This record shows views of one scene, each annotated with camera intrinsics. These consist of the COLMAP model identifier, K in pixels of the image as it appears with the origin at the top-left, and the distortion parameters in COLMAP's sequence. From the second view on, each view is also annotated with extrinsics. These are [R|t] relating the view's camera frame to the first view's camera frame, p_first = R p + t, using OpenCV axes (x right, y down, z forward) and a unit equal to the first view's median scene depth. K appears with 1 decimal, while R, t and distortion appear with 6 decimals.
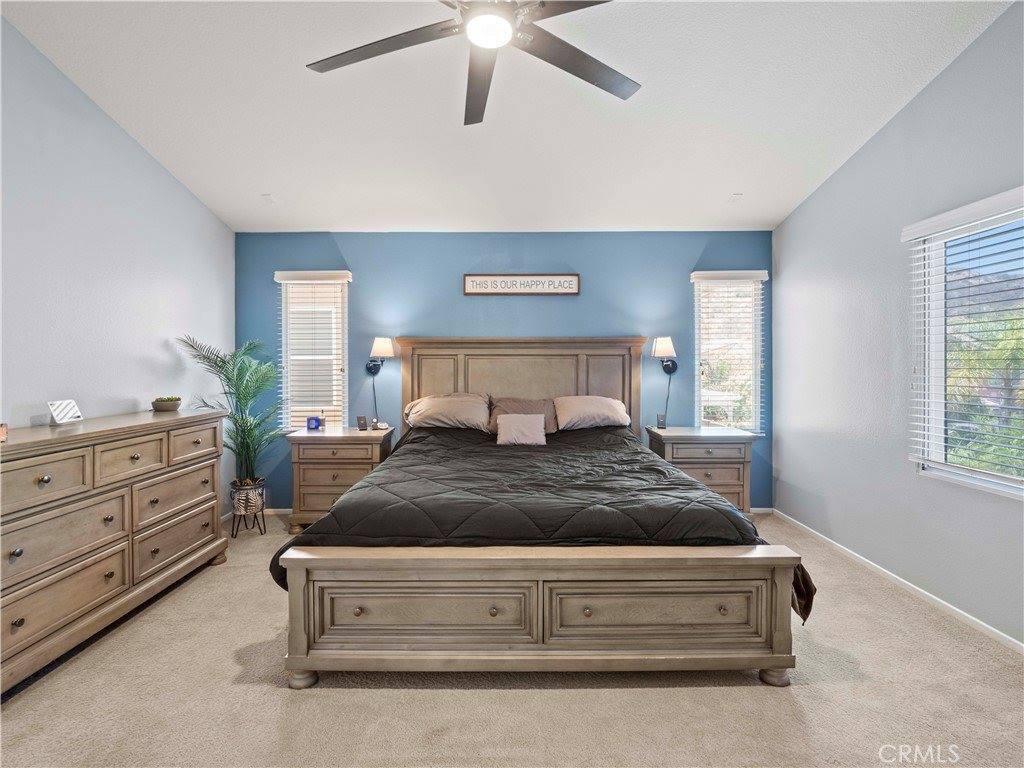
lens RADIAL K [[506.3, 0, 513.1], [0, 506.3, 373.6], [0, 0, 1]] dist [-0.014495, -0.002568]
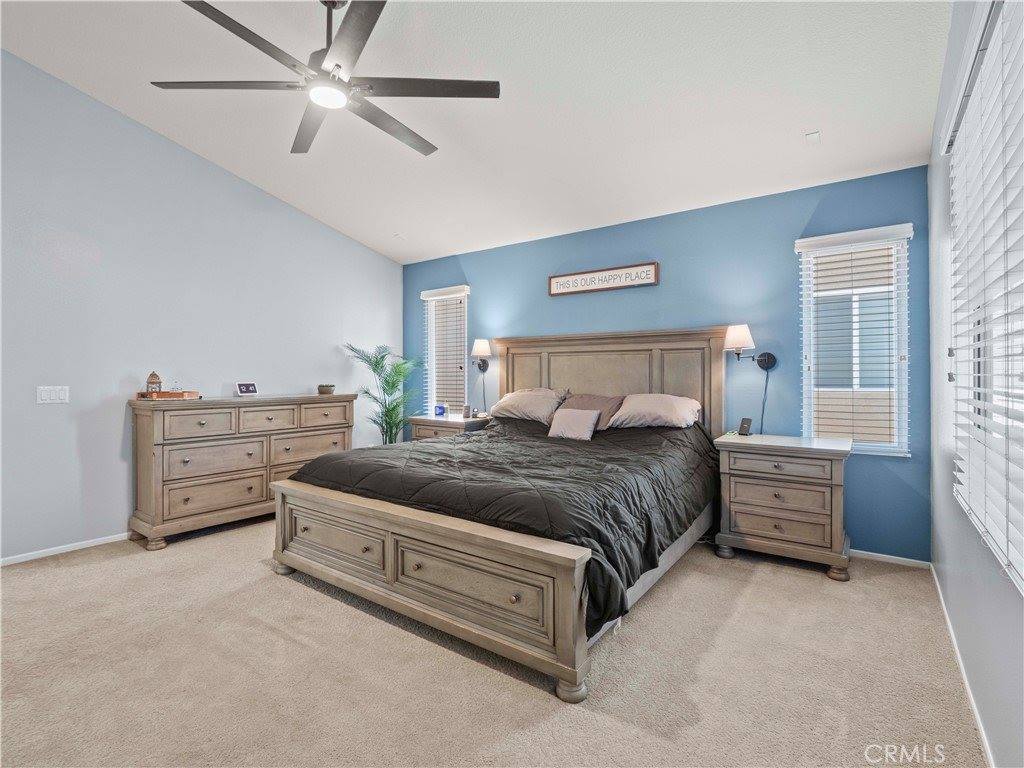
lens RADIAL K [[506.3, 0, 494.0], [0, 506.3, 374.5], [0, 0, 1]] dist [-0.014495, -0.002568]
pose [[0.795269, 0.001650, -0.606254, 0.495551], [-0.010536, 0.999883, -0.011099, 0.023824], [0.606165, 0.015214, 0.795194, 0.095953]]
